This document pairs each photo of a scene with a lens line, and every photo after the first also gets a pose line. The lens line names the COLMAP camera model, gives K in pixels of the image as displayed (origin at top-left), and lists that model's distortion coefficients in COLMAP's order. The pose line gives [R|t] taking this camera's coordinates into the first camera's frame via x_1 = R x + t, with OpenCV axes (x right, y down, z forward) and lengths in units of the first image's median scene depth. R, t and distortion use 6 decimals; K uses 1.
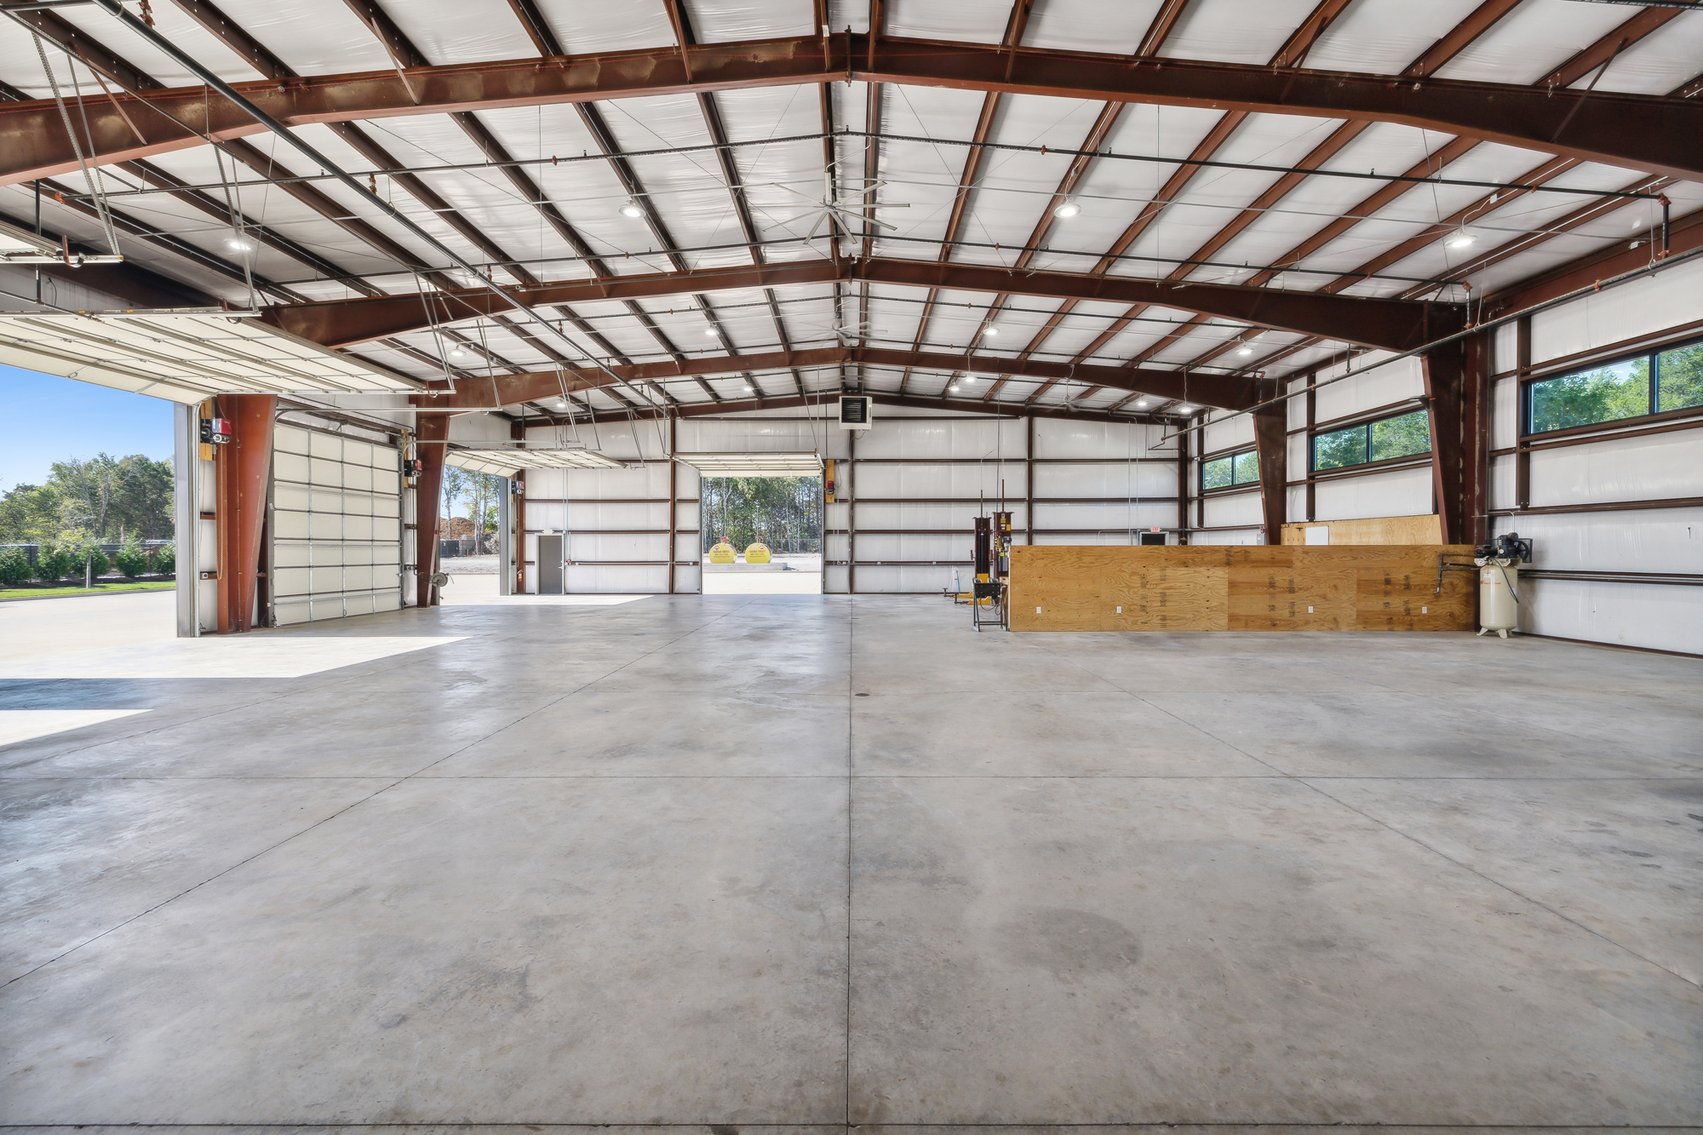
lens RADIAL K [[732.7, 0, 846.9], [0, 732.7, 552.3], [0, 0, 1]] dist [0.002155, 0.000720]
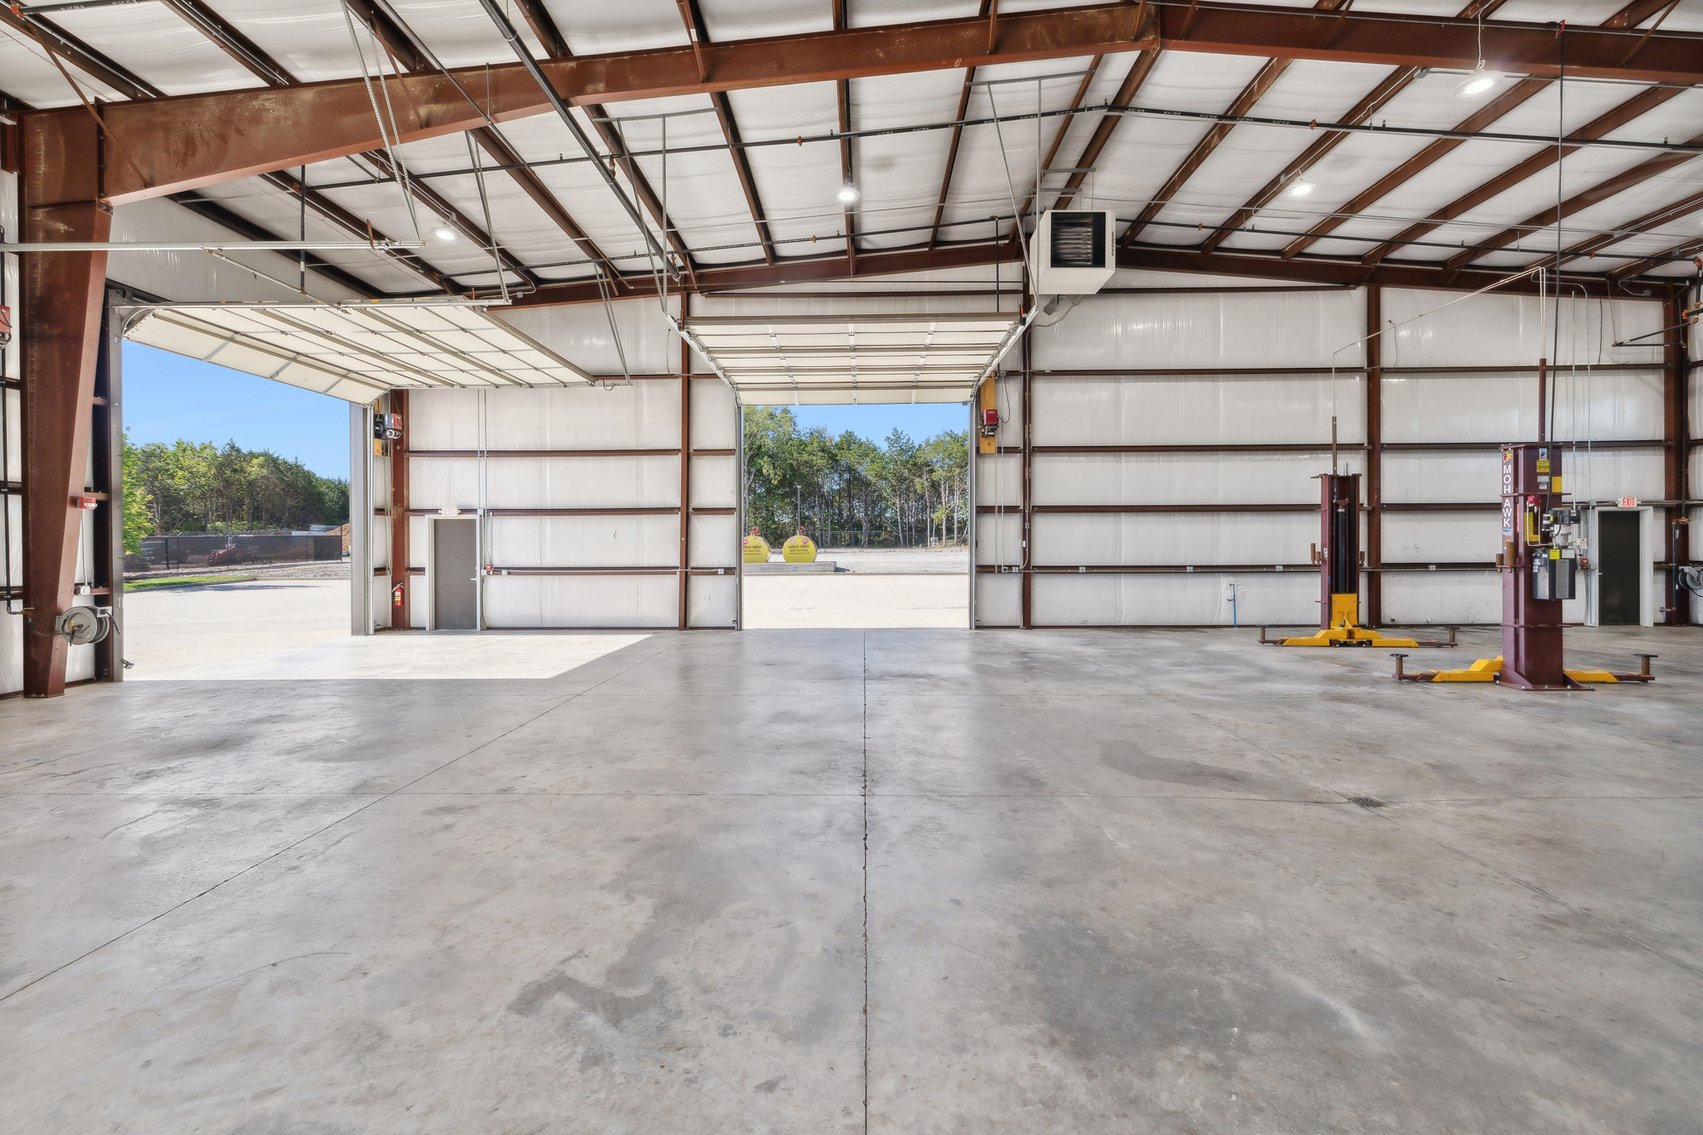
lens RADIAL K [[732.7, 0, 846.9], [0, 732.7, 552.3], [0, 0, 1]] dist [0.002155, 0.000720]
pose [[0.999828, -0.003090, -0.018272, -0.112711], [0.003240, 0.999961, 0.008176, -0.002139], [0.018247, -0.008233, 0.999800, 0.477083]]
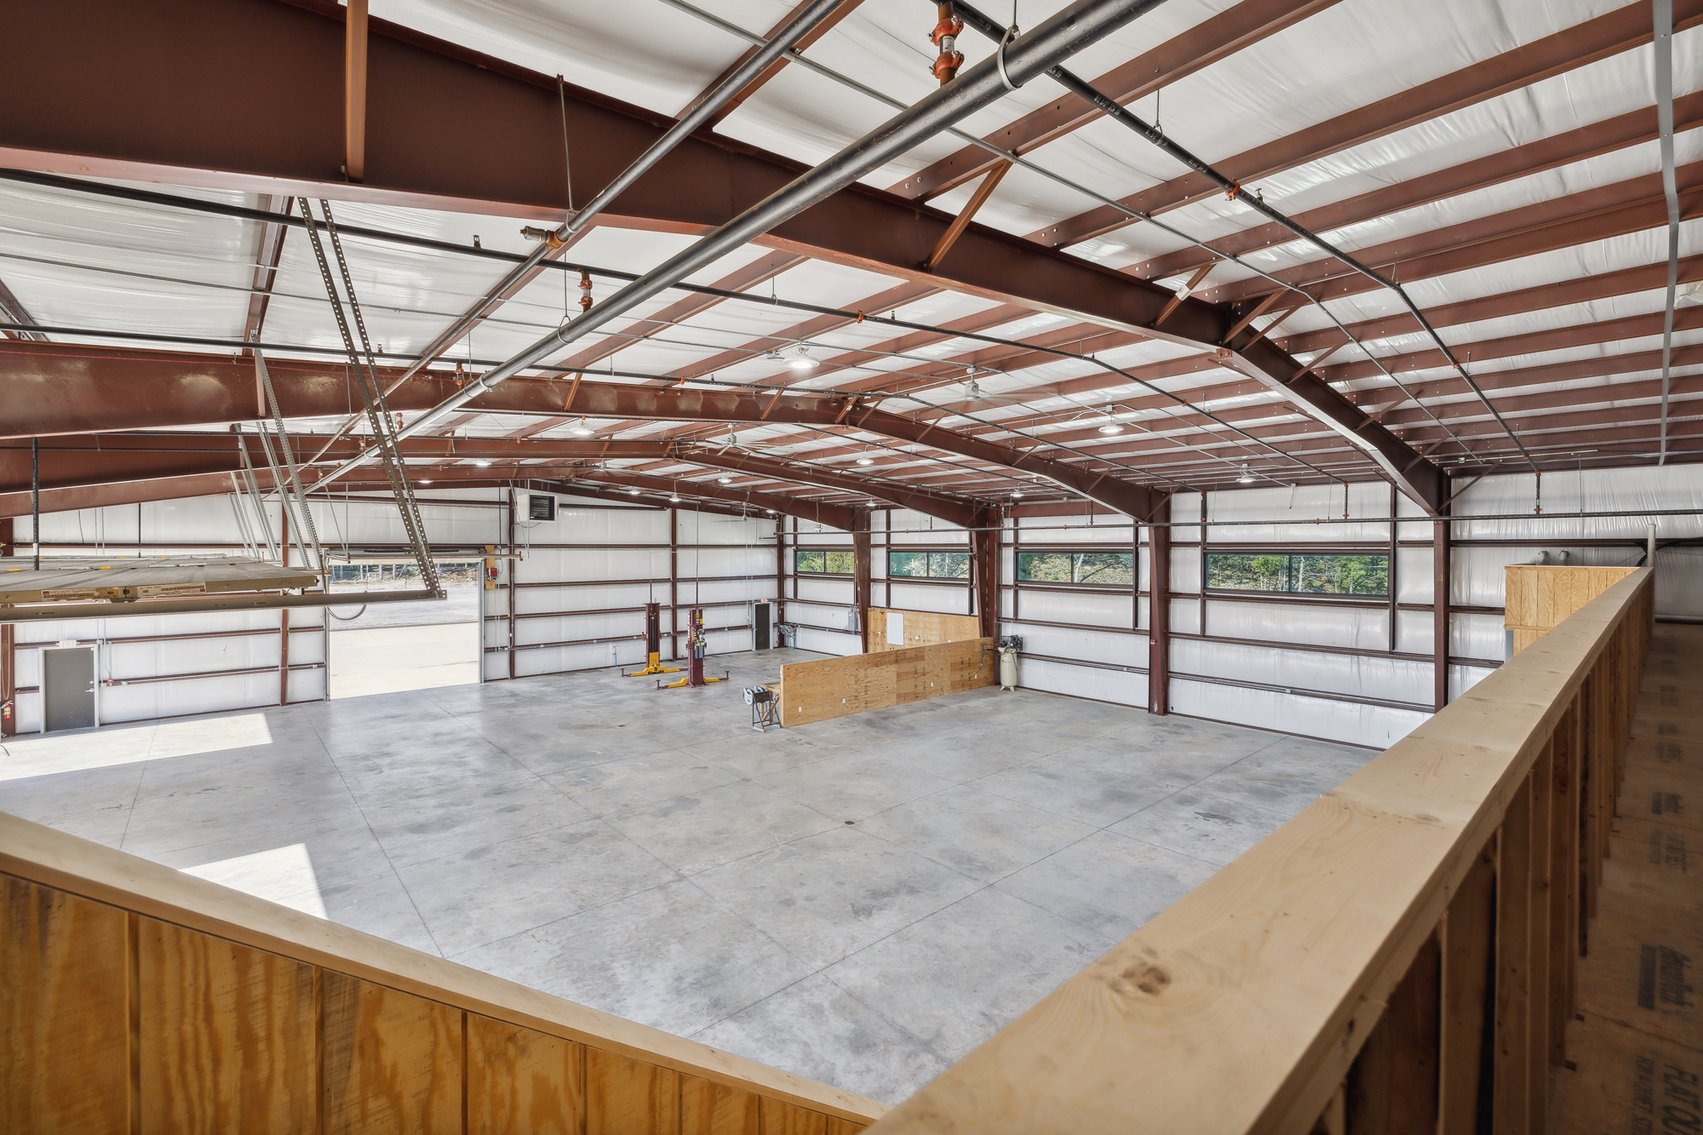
lens RADIAL K [[721.7, 0, 850.3], [0, 721.7, 559.4], [0, 0, 1]] dist [0.003751, 0.000053]
pose [[0.749011, -0.009425, 0.662490, -0.301338], [0.003189, 0.999939, 0.010621, -0.115857], [-0.662550, -0.005843, 0.748995, -0.044815]]
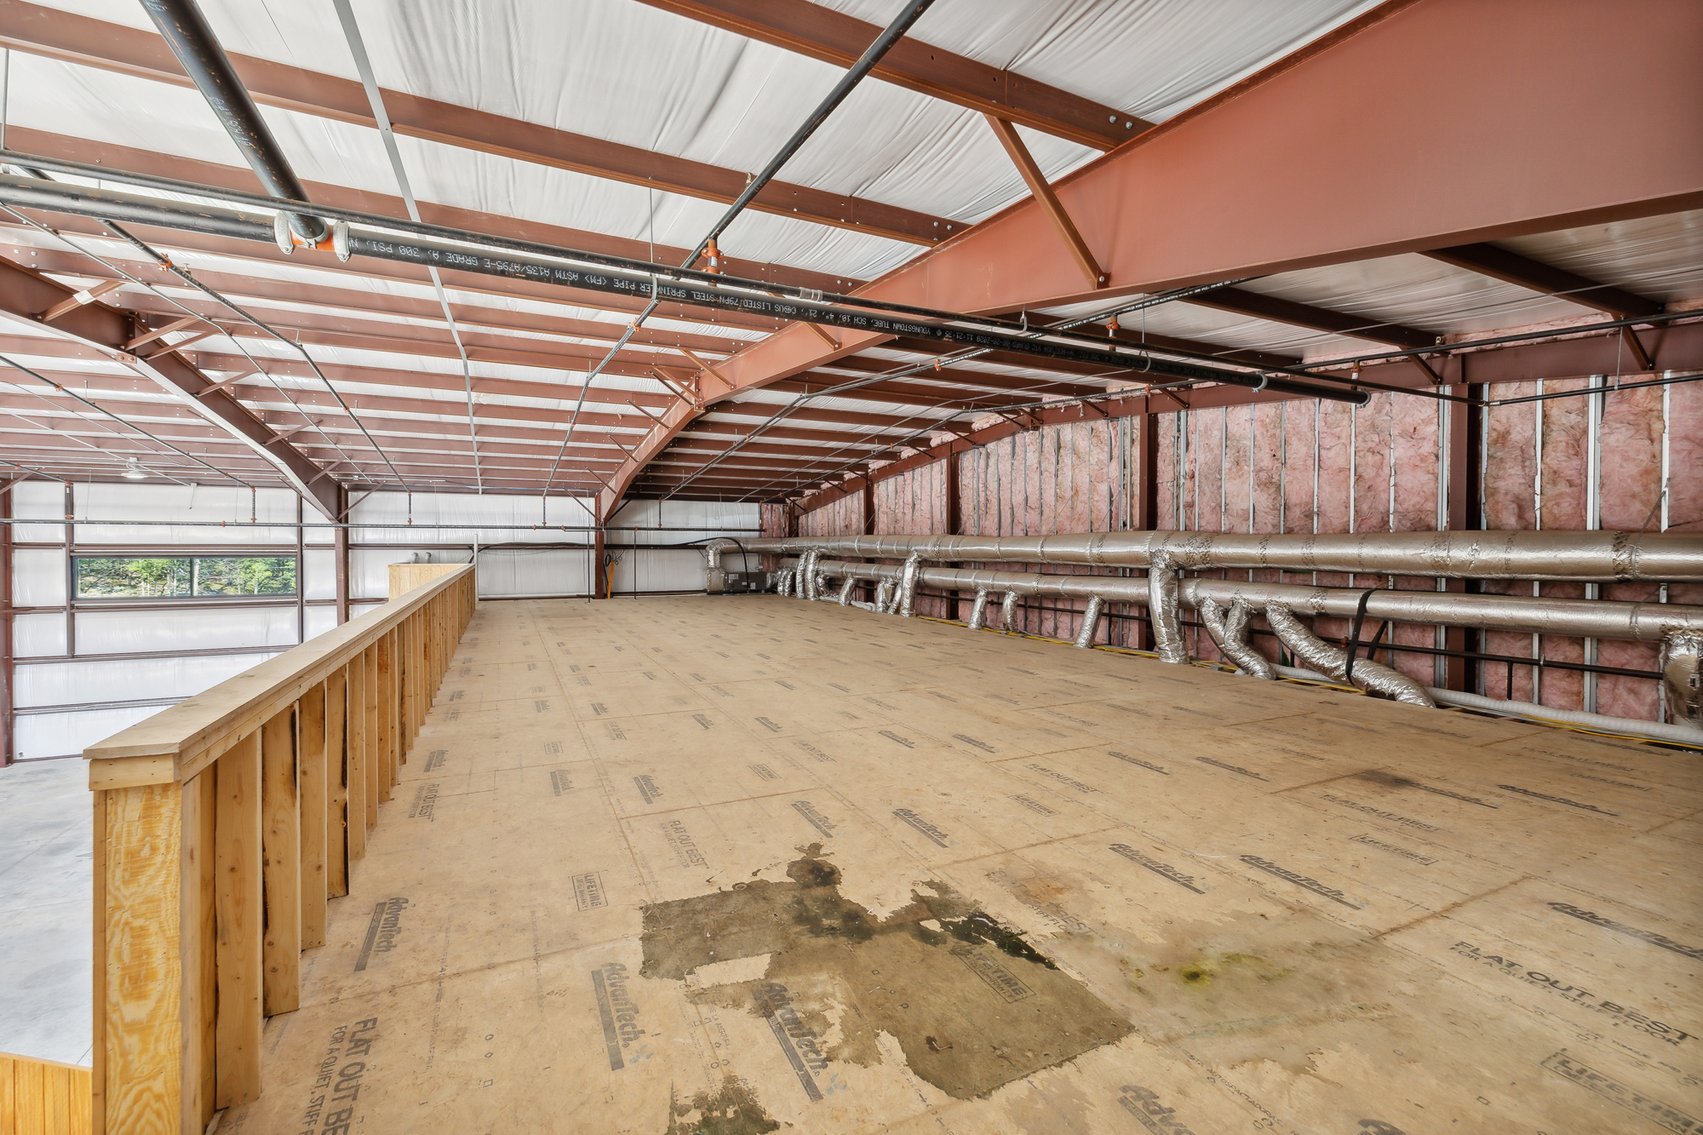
lens RADIAL K [[721.7, 0, 850.3], [0, 721.7, 559.4], [0, 0, 1]] dist [0.003751, 0.000053]
pose [[-0.434196, -0.012698, 0.900729, -0.383141], [0.004221, 0.999861, 0.016130, -0.117892], [-0.900808, 0.010805, -0.434082, -0.060484]]
